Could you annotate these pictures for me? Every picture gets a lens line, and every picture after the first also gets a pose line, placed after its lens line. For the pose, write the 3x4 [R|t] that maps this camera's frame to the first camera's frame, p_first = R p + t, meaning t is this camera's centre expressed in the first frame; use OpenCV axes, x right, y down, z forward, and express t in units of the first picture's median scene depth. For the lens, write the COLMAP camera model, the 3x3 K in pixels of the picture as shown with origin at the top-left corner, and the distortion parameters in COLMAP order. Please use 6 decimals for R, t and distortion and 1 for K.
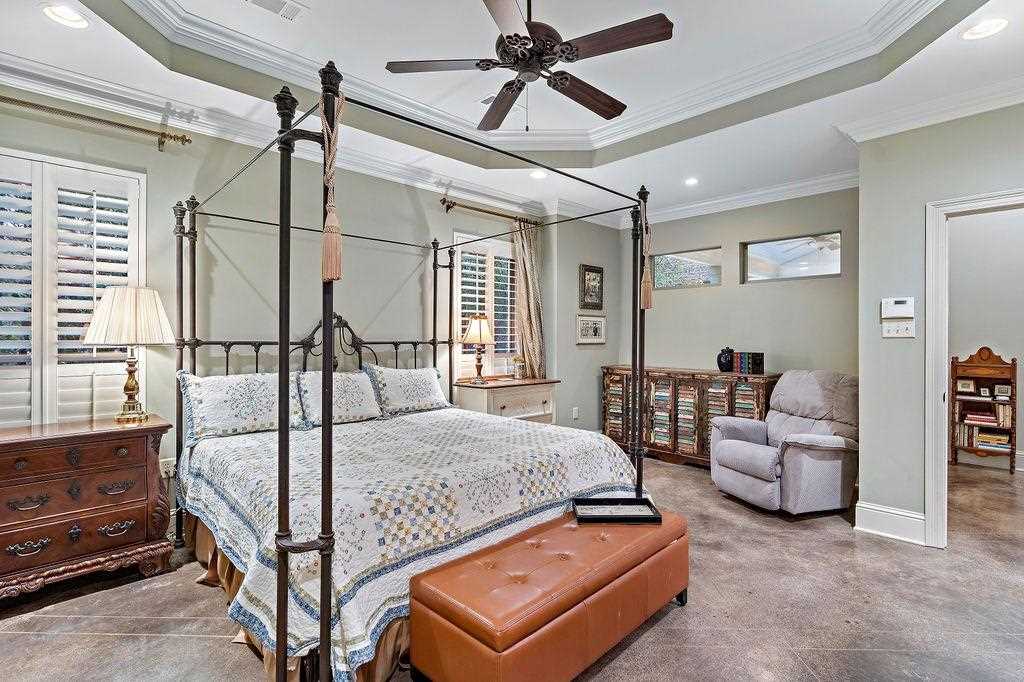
lens RADIAL K [[501.5, 0, 511.7], [0, 501.5, 337.3], [0, 0, 1]] dist [0.002872, 0.001440]
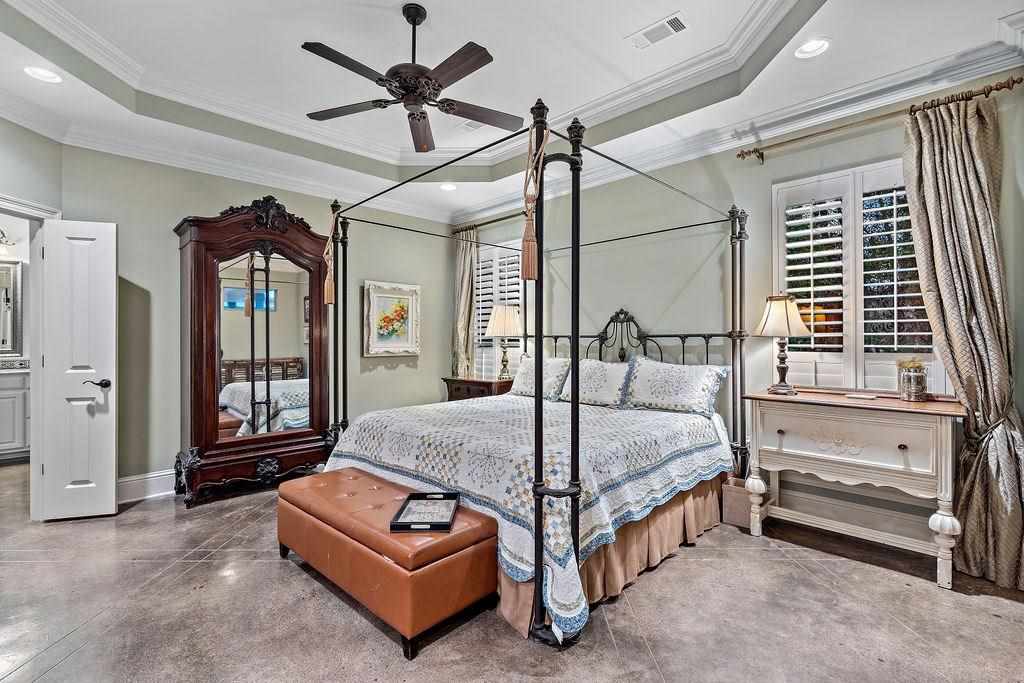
lens RADIAL K [[468.3, 0, 511.7], [0, 468.3, 341.5], [0, 0, 1]] dist [-0.002524, 0.000115]
pose [[0.013044, 0.001616, -0.999914, 0.680209], [0.005617, 0.999983, 0.001689, 0.019685], [0.999899, -0.005639, 0.013035, 0.725120]]
